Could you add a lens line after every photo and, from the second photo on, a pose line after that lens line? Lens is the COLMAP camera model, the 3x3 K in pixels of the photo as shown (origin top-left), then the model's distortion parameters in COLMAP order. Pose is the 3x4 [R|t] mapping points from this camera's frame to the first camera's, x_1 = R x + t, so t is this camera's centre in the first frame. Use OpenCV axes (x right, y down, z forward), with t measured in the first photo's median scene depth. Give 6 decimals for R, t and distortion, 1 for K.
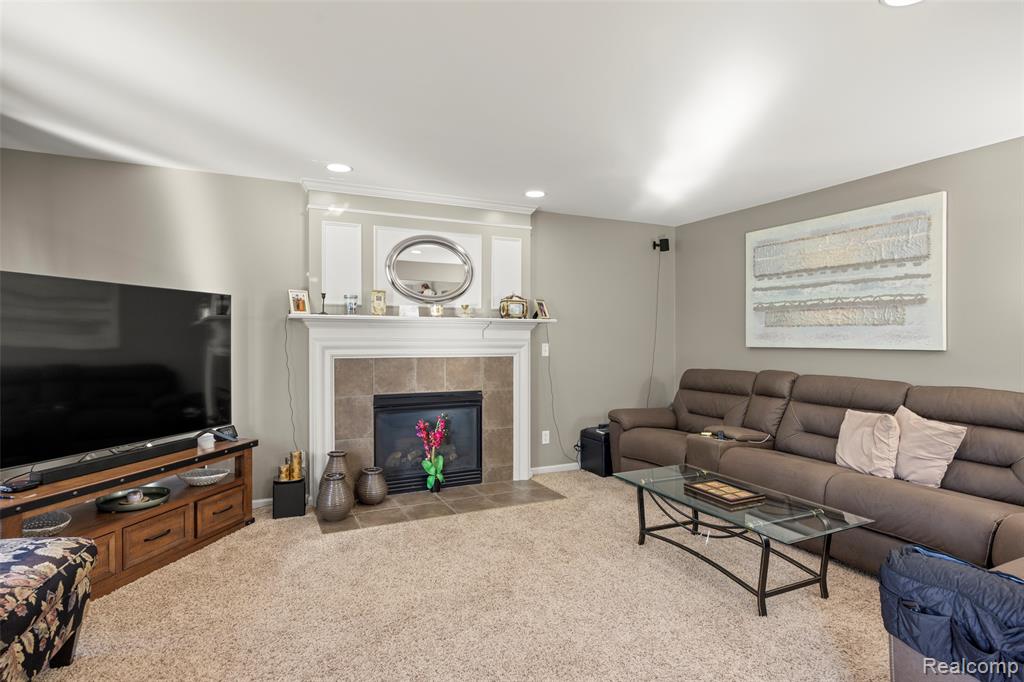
lens RADIAL K [[529.1, 0, 512.0], [0, 529.1, 341.0], [0, 0, 1]] dist [-0.004172, -0.001451]
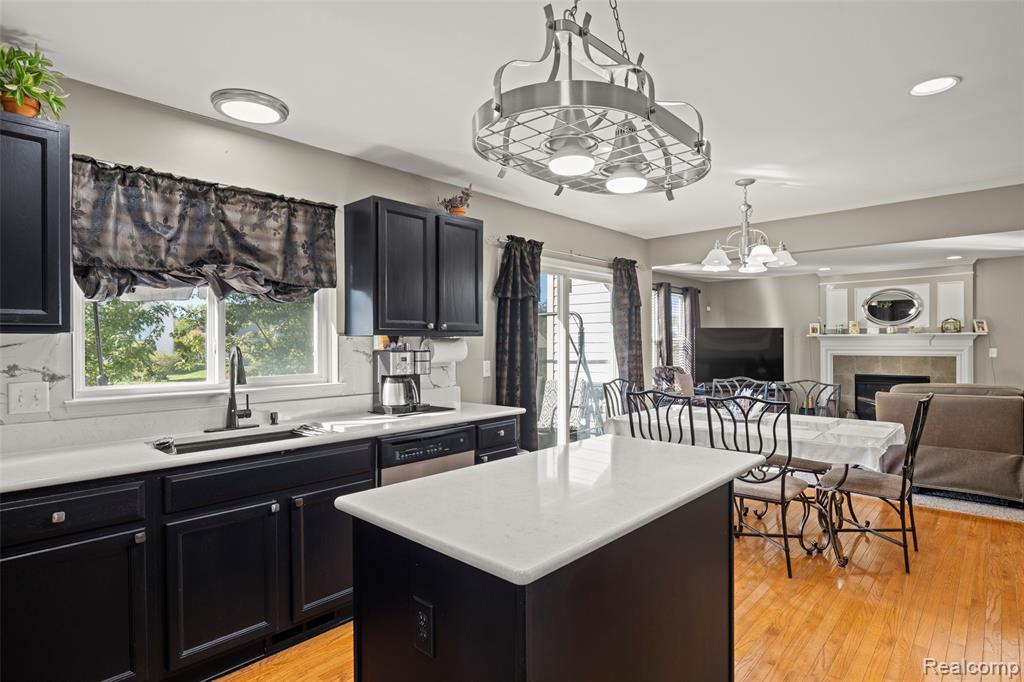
lens RADIAL K [[529.1, 0, 512.0], [0, 529.1, 341.0], [0, 0, 1]] dist [-0.004172, -0.001451]
pose [[0.373528, -0.007746, -0.927587, 1.095243], [0.003513, 0.999970, -0.006936, -0.012134], [0.927612, -0.000668, 0.373544, -0.929494]]
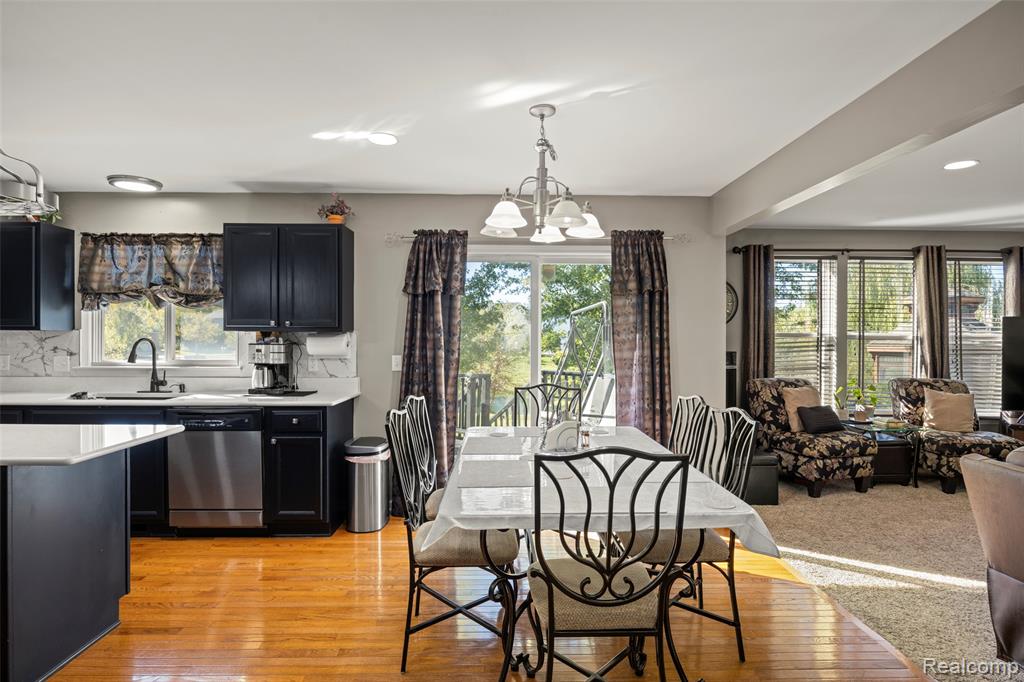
lens RADIAL K [[525.9, 0, 514.4], [0, 525.9, 335.6], [0, 0, 1]] dist [-0.004842, -0.000612]
pose [[-0.411876, -0.007097, -0.911212, 0.991775], [-0.007941, 0.999960, -0.004199, -0.017539], [0.911205, 0.005507, -0.411916, -0.011990]]
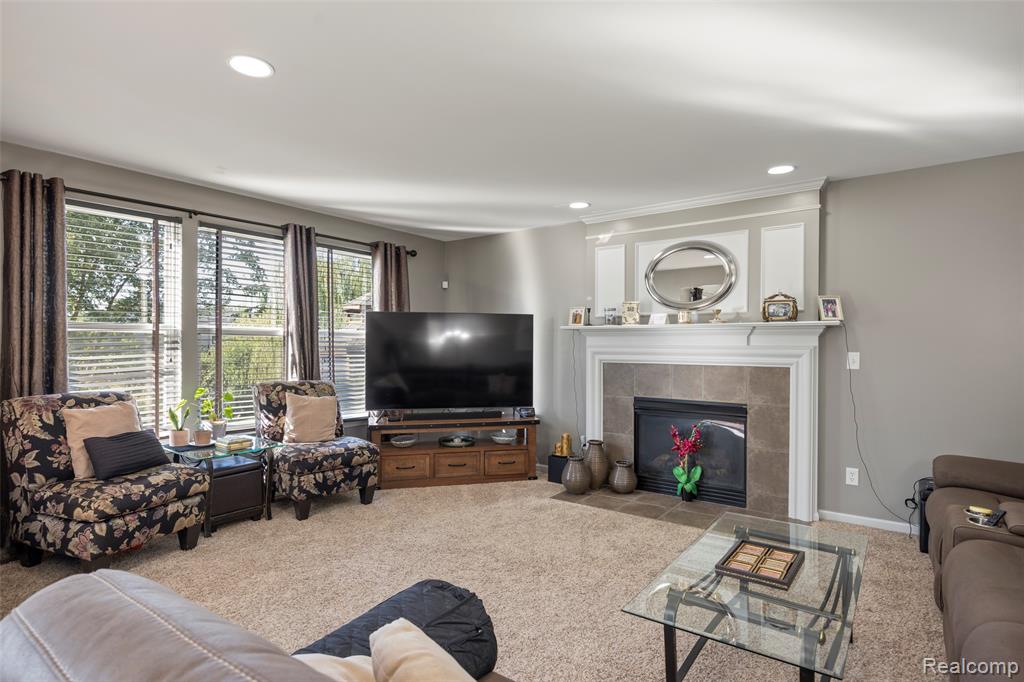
lens RADIAL K [[529.1, 0, 512.0], [0, 529.1, 341.0], [0, 0, 1]] dist [-0.004172, -0.001451]
pose [[0.468446, -0.007380, -0.883461, 0.598134], [-0.006054, 0.999915, -0.011563, 0.000202], [0.883472, 0.010765, 0.468361, 0.256167]]
